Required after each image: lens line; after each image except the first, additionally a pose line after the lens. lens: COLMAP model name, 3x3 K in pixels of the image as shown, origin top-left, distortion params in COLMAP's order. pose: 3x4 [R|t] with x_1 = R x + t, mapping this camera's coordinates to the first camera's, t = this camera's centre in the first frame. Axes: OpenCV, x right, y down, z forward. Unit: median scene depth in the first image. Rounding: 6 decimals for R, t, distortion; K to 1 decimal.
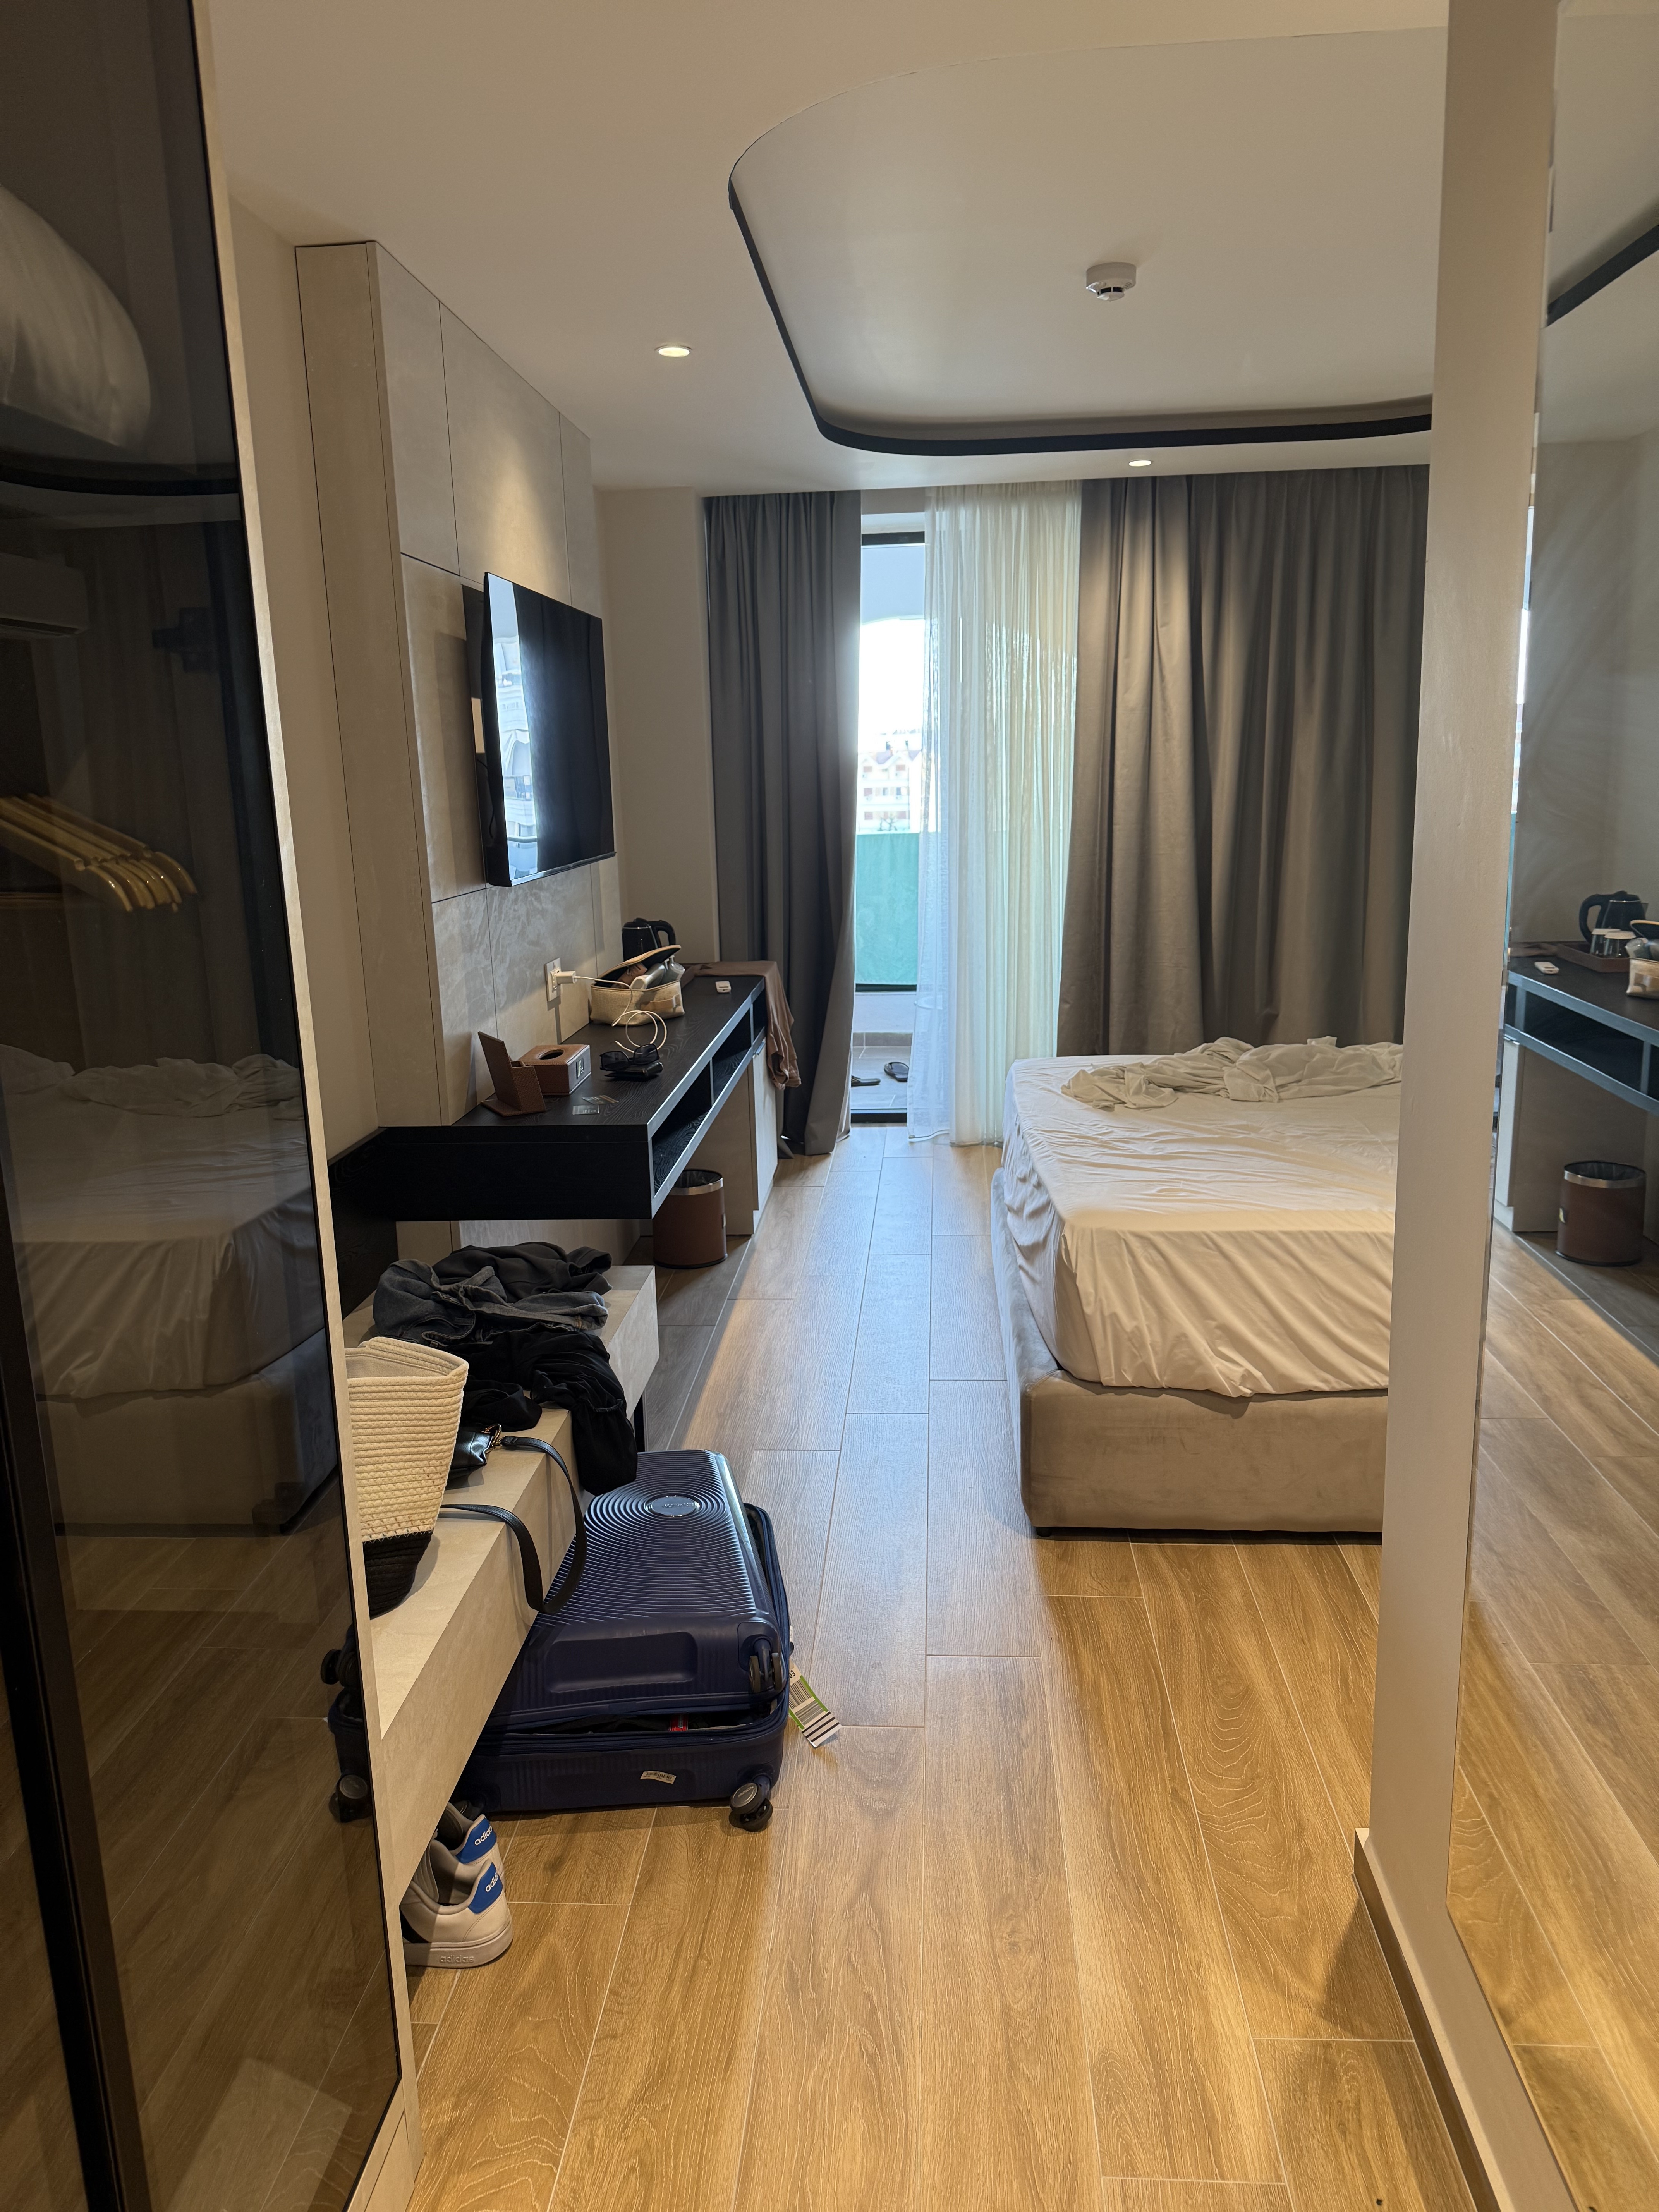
lens RADIAL K [[1573.9, 0, 809.8], [0, 1573.9, 1125.8], [0, 0, 1]] dist [0.028662, -0.032424]
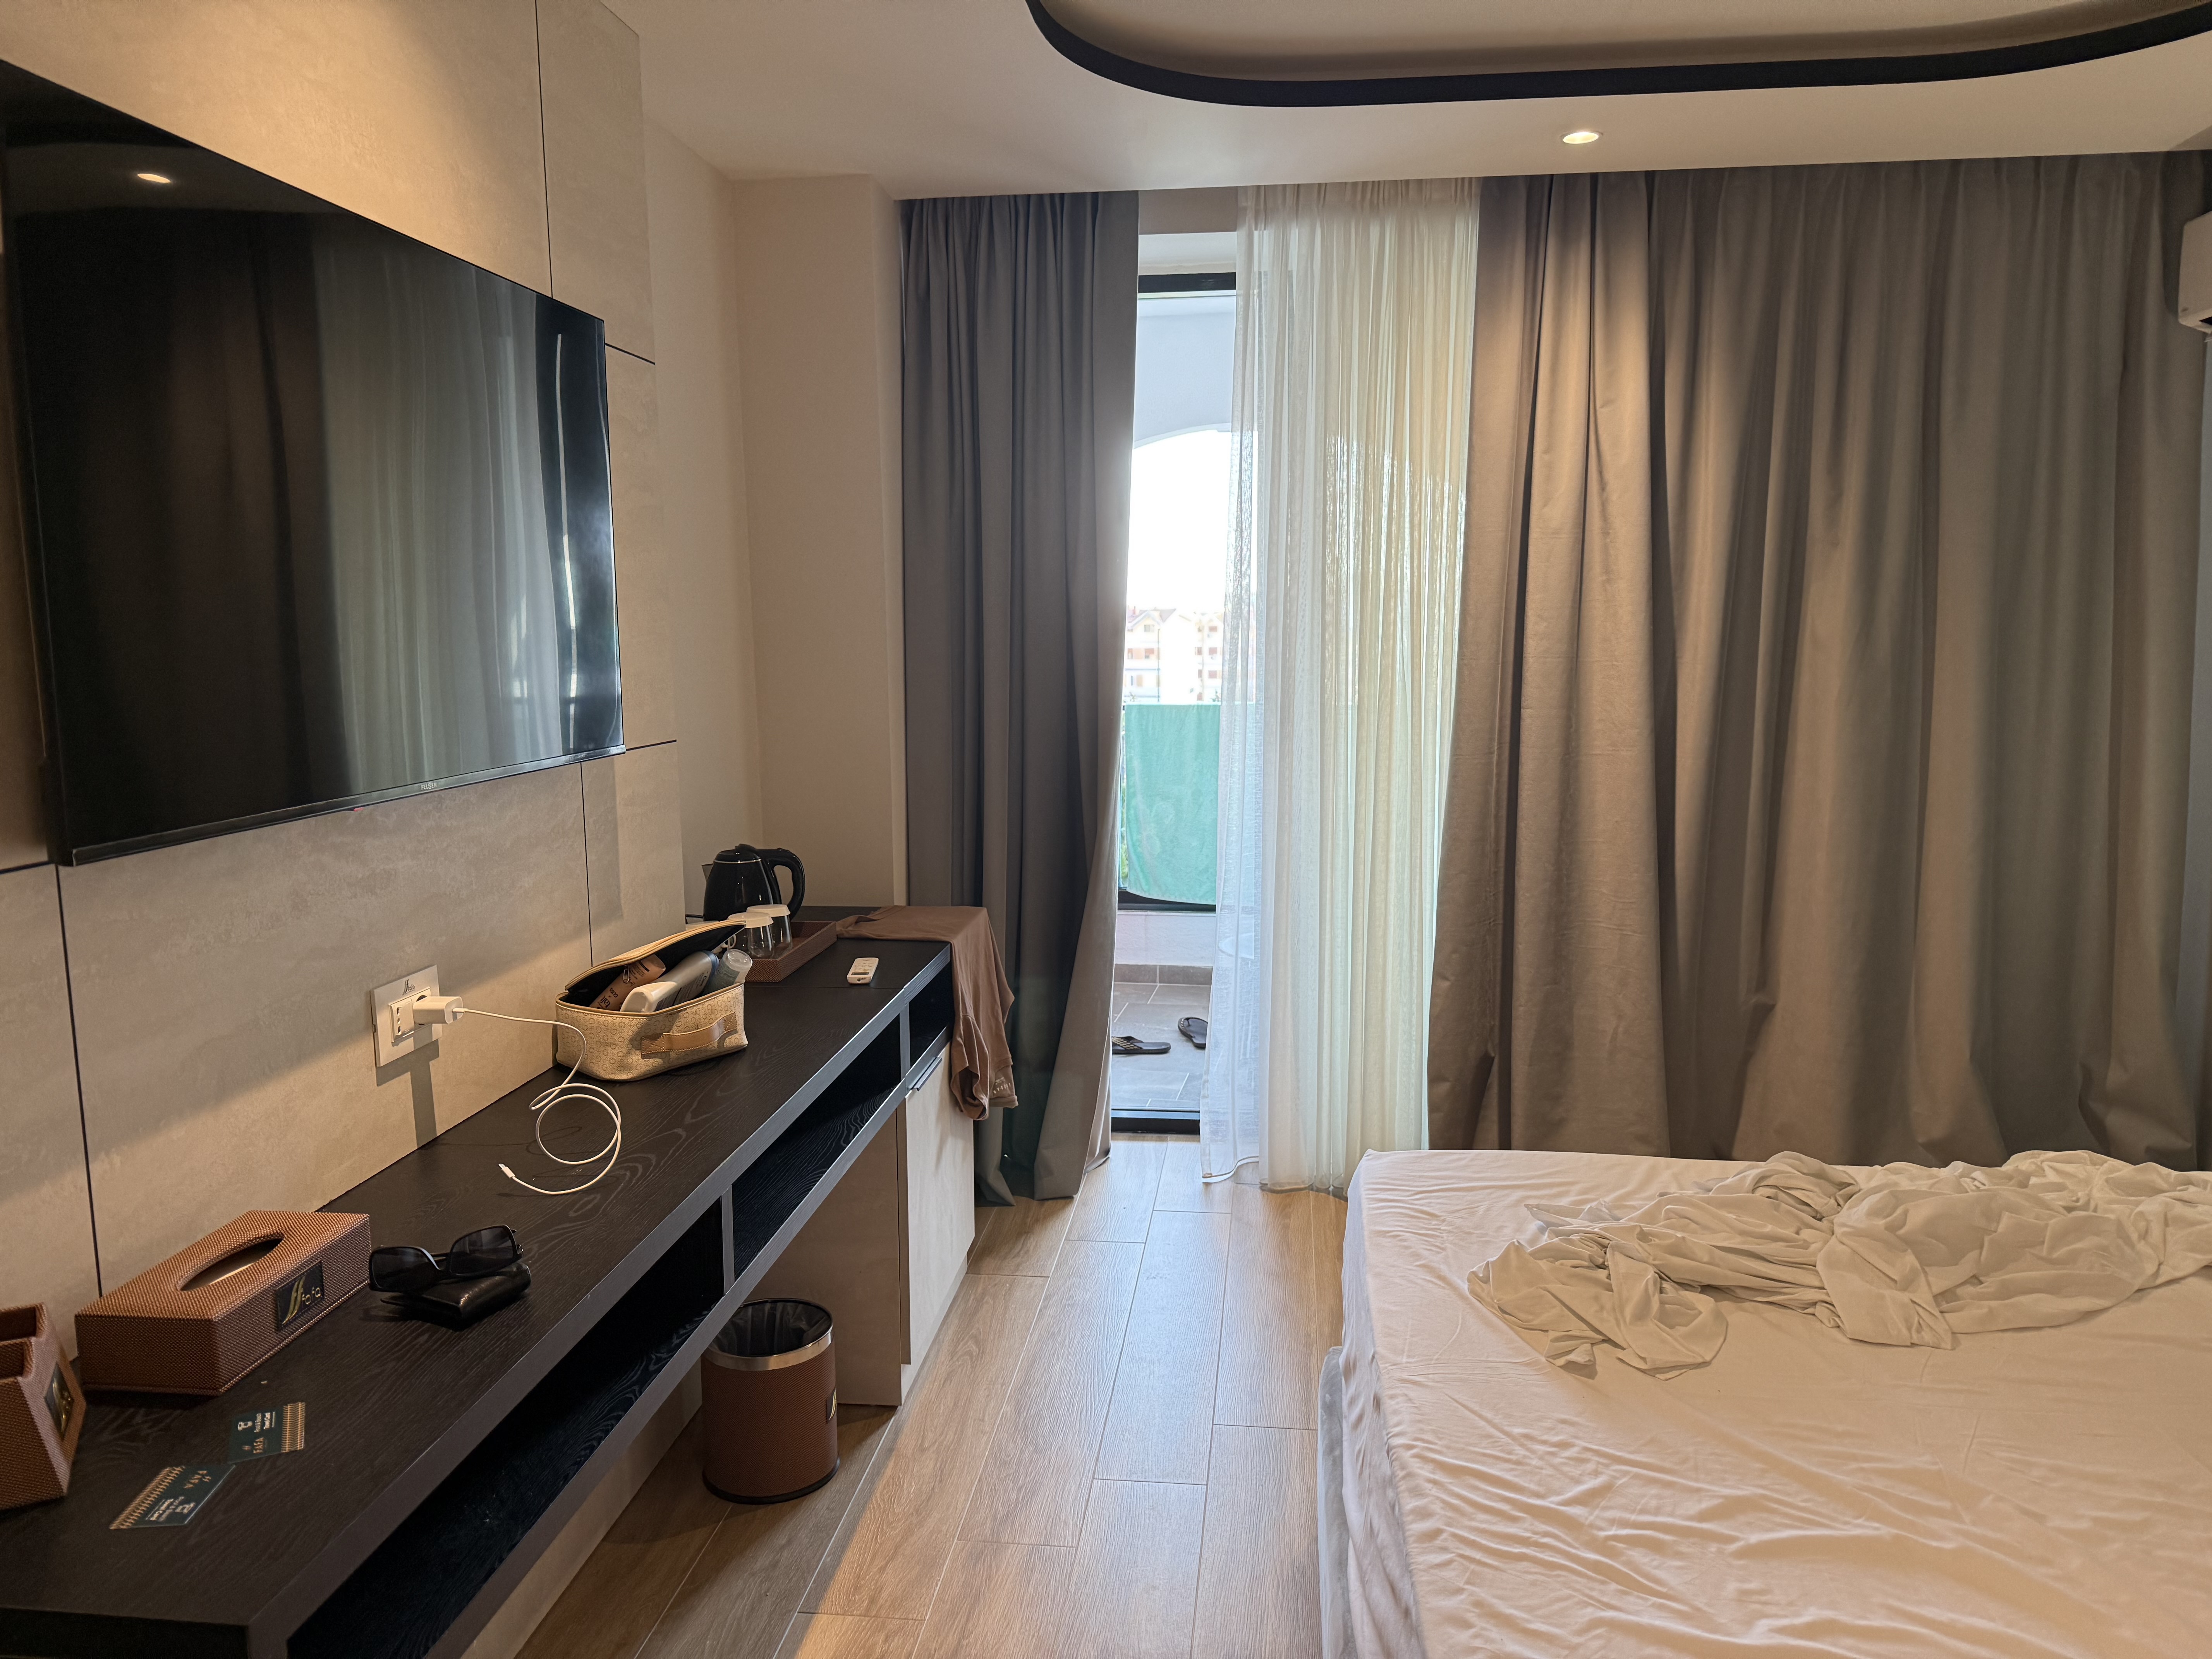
lens RADIAL K [[1573.9, 0, 1105.0], [0, 1573.9, 840.0], [0, 0, 1]] dist [0.028662, -0.032424]
pose [[0.999202, 0.026987, -0.029440, 0.044762], [-0.029449, 0.995804, -0.086647, -0.079183], [0.026978, 0.087445, 0.995804, 0.373154]]
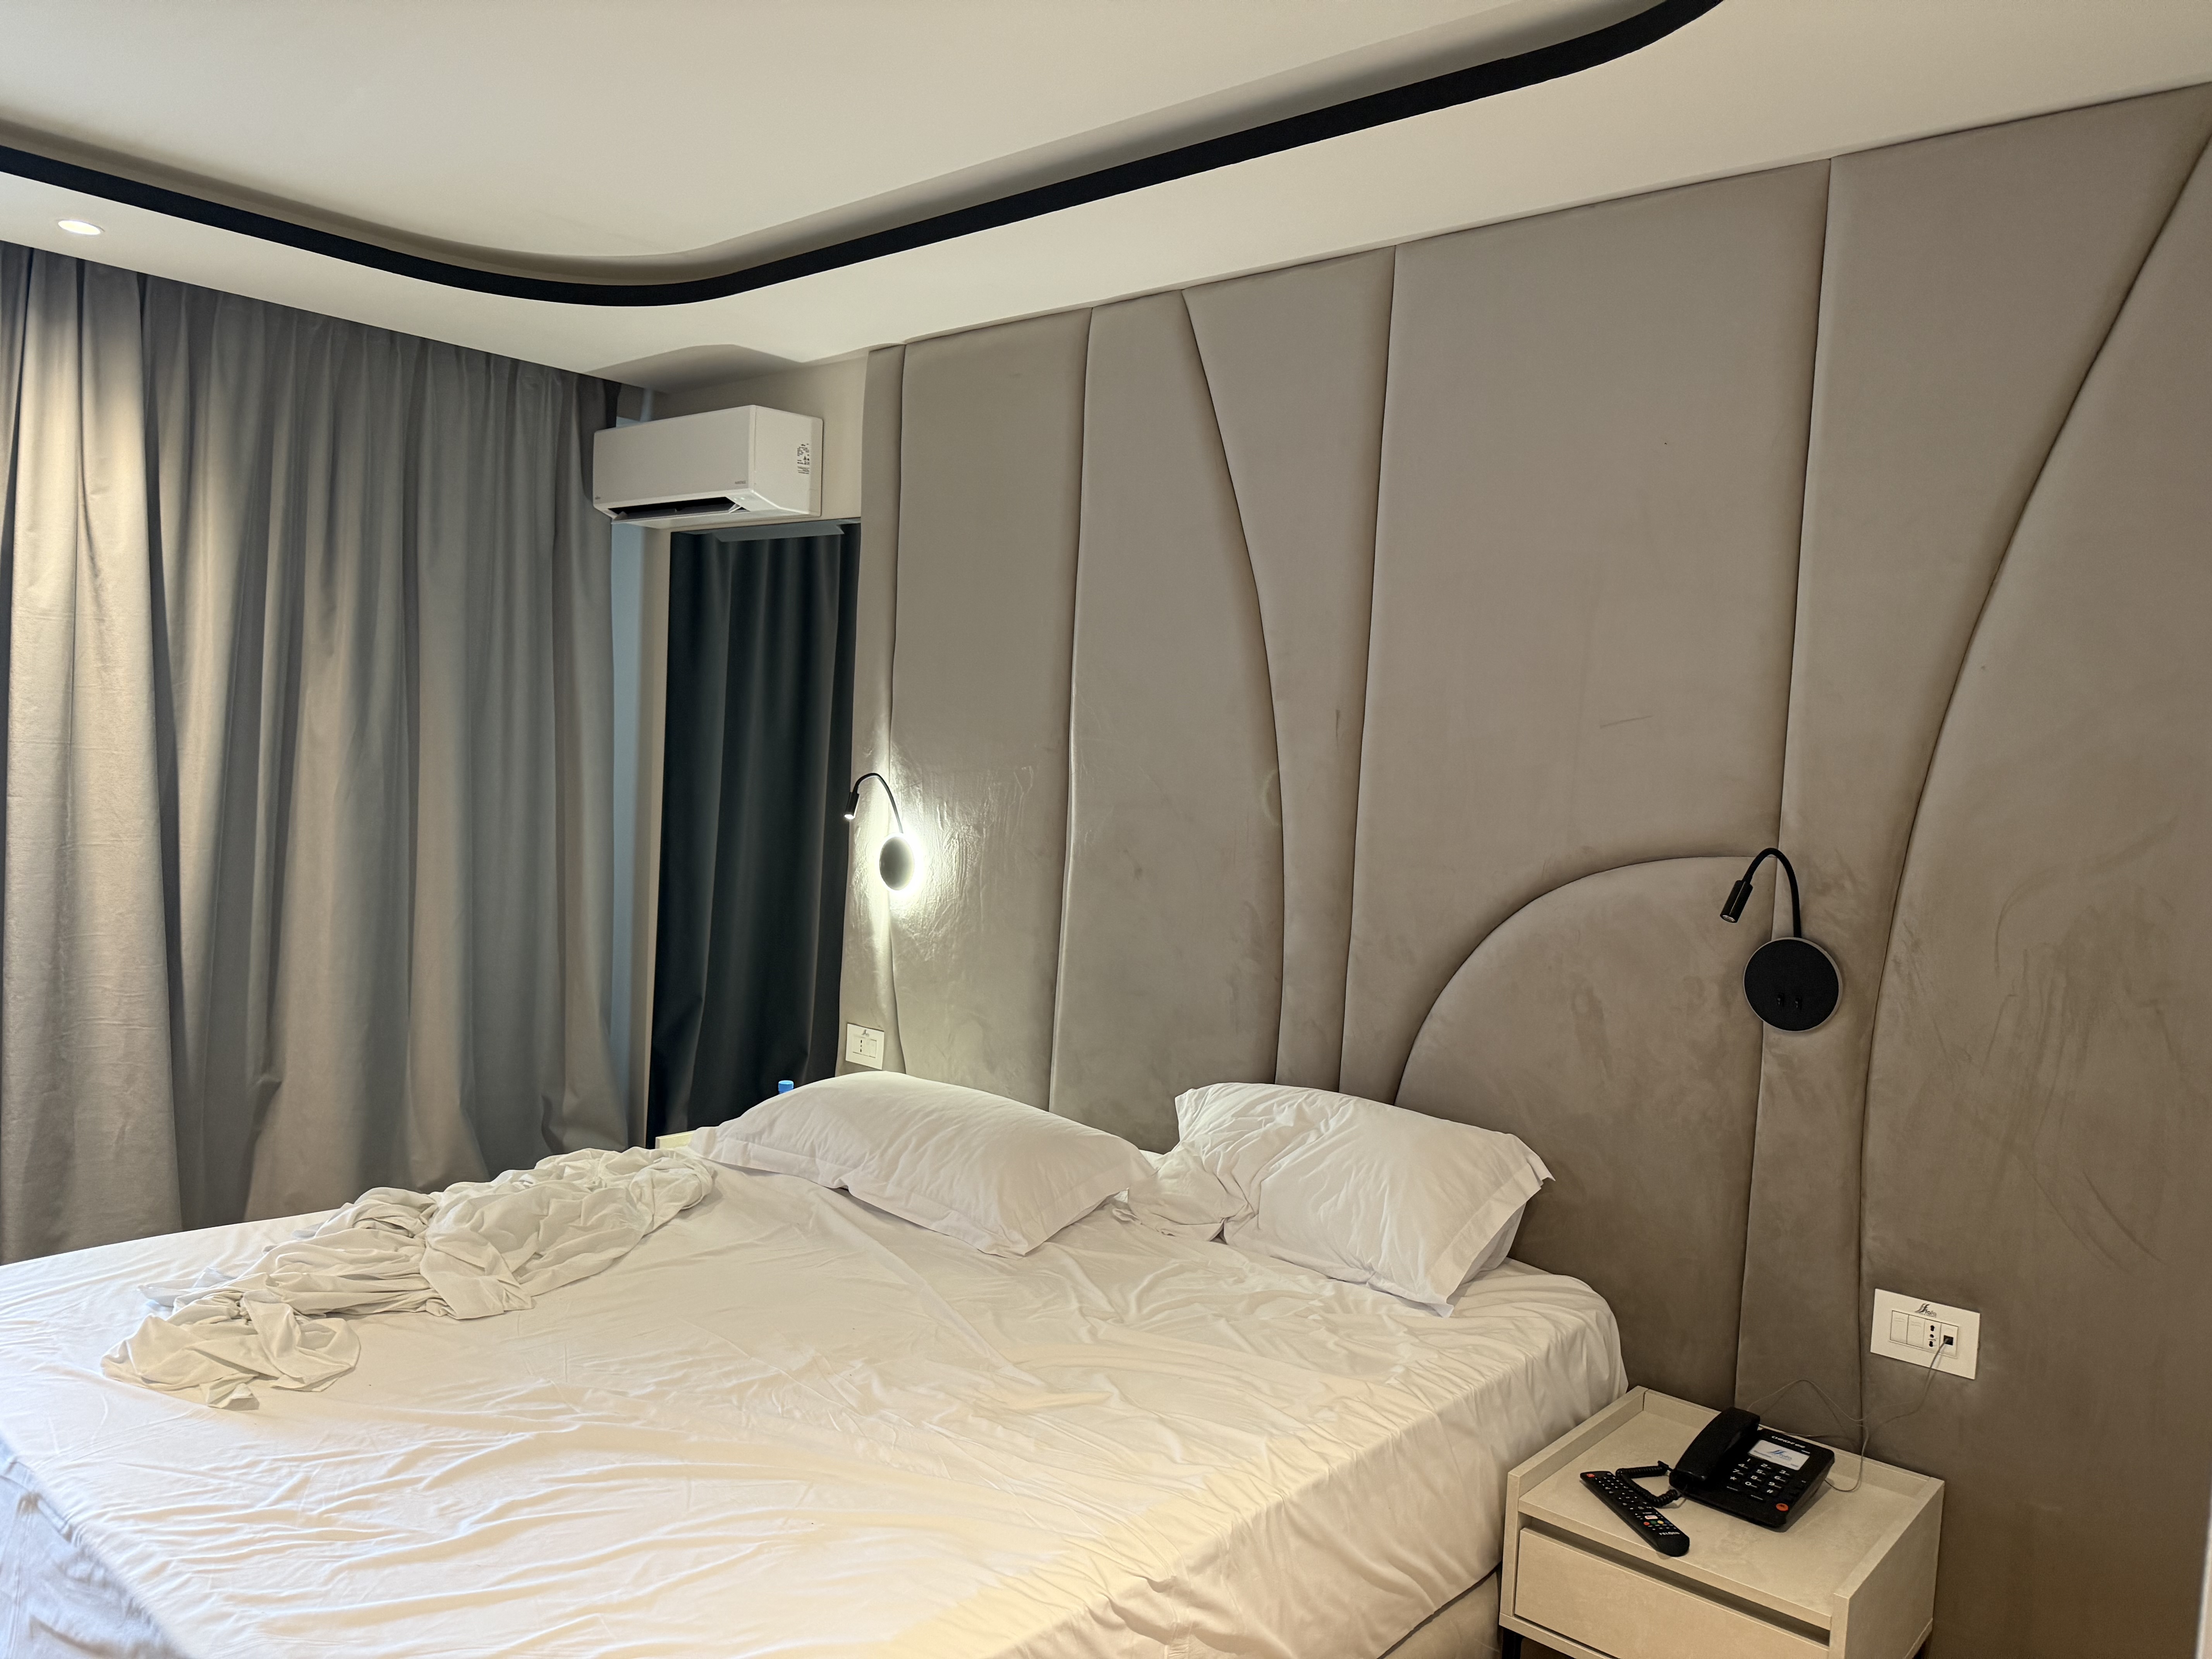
lens RADIAL K [[1573.9, 0, 1101.9], [0, 1573.9, 826.2], [0, 0, 1]] dist [0.028662, -0.032424]
pose [[0.616059, 0.023984, 0.787334, -0.024200], [0.104508, 0.988211, -0.111877, -0.071438], [-0.780736, 0.151206, 0.606290, 0.324603]]
